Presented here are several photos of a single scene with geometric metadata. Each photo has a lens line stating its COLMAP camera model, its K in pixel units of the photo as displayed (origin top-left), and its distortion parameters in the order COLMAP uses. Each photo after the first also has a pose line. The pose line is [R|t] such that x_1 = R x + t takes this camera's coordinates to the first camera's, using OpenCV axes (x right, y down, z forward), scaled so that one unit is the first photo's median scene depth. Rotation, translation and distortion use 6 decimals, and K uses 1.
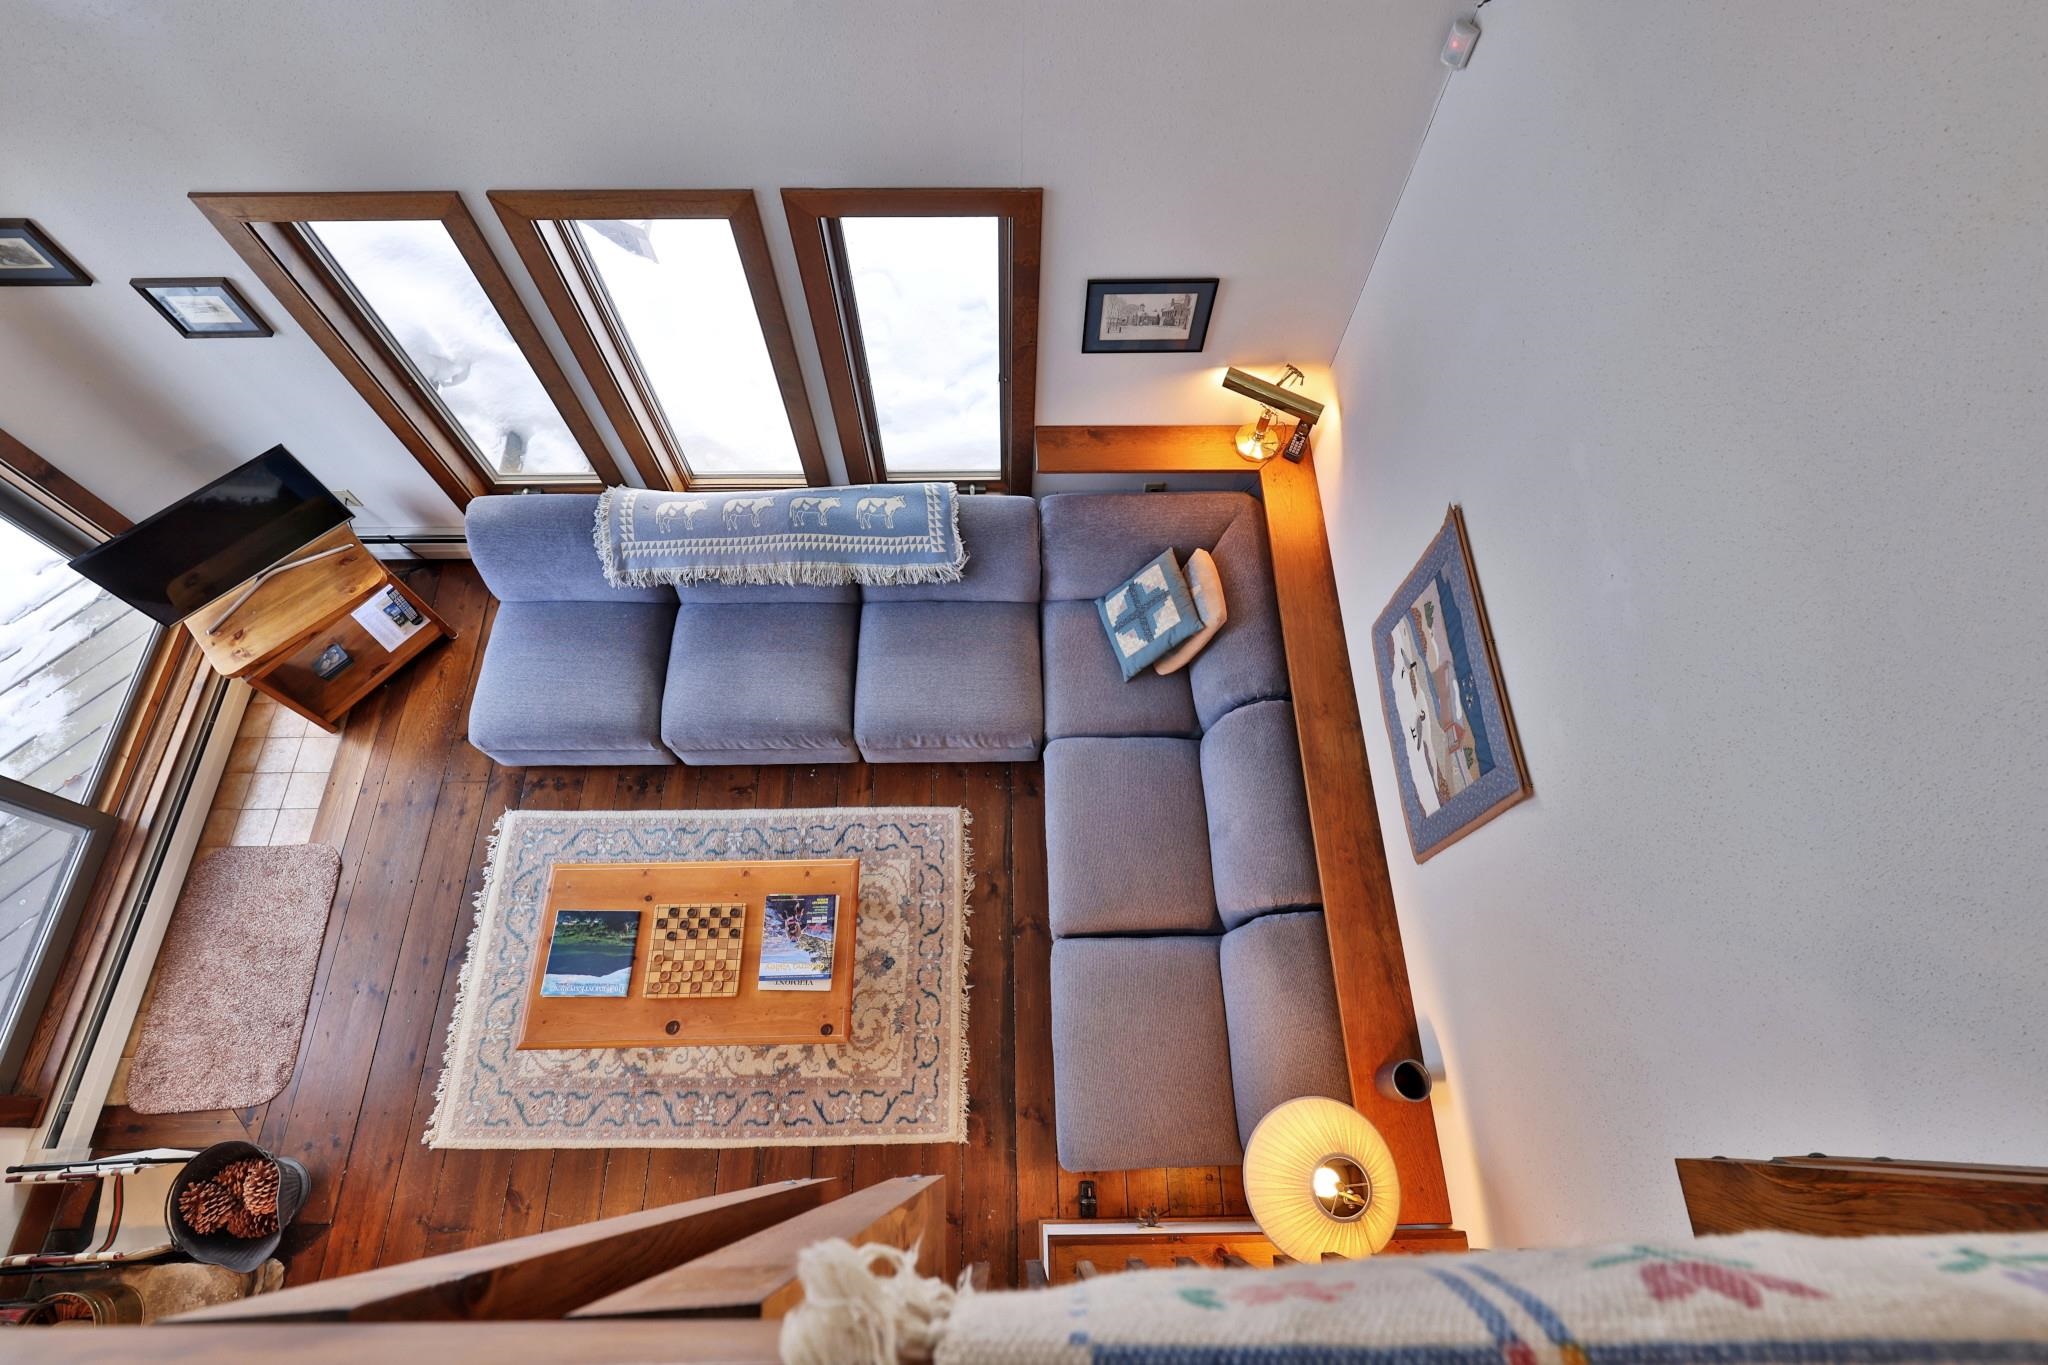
lens RADIAL K [[980.3, 0, 1031.4], [0, 980.3, 674.2], [0, 0, 1]] dist [0.001651, -0.000649]
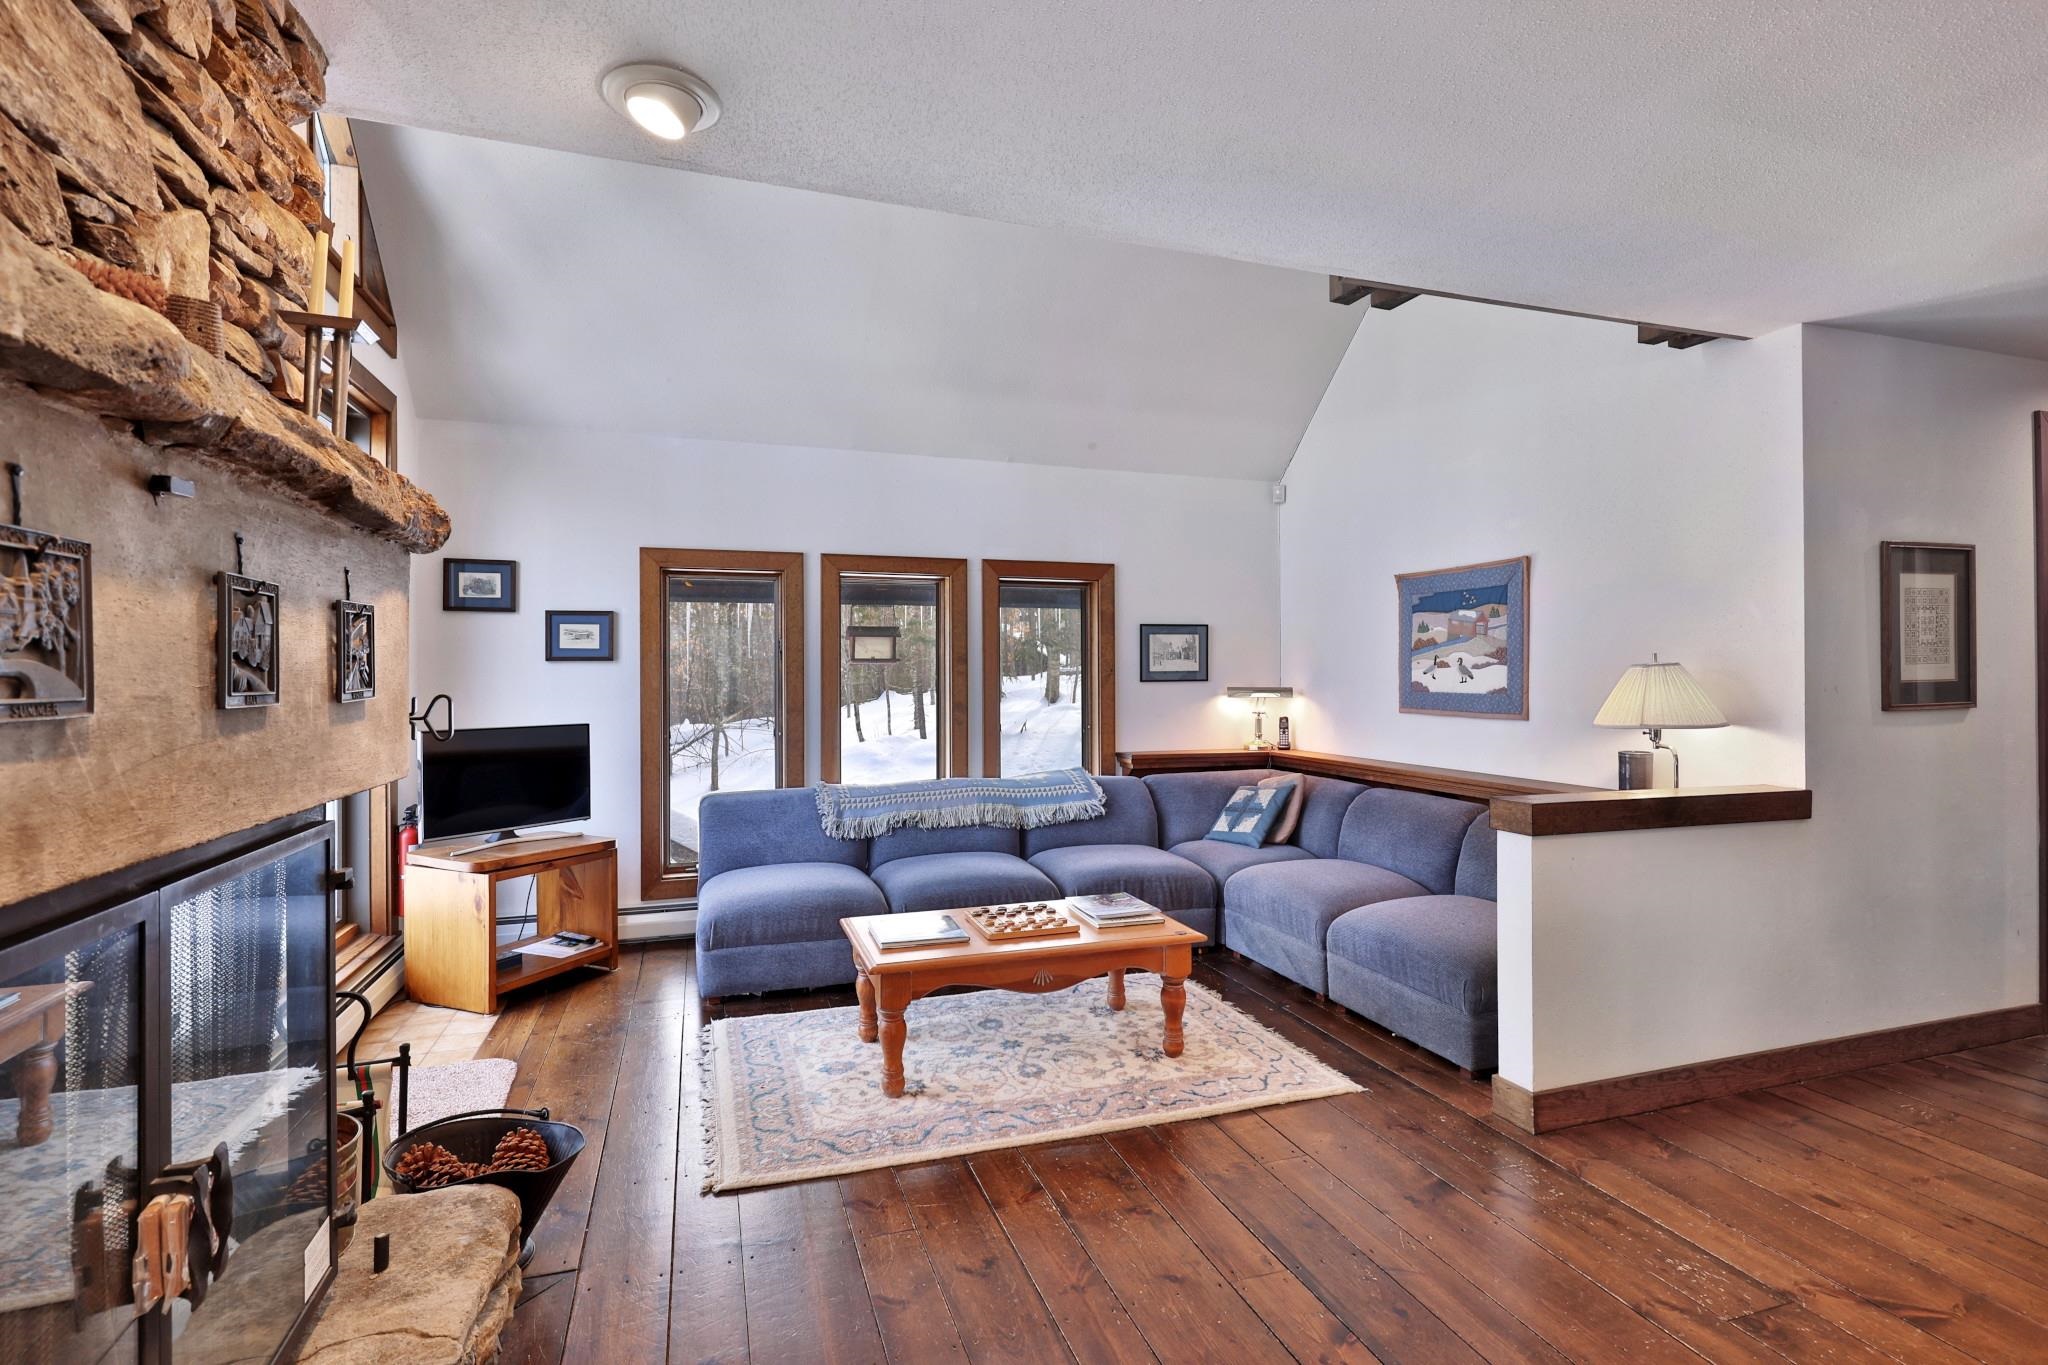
lens RADIAL K [[980.3, 0, 1038.0], [0, 980.3, 679.9], [0, 0, 1]] dist [0.001651, -0.000649]
pose [[0.950666, -0.024381, 0.309258, -0.583483], [0.289426, 0.428529, -0.855918, 0.957973], [-0.111658, 0.903199, 0.414445, 0.350851]]
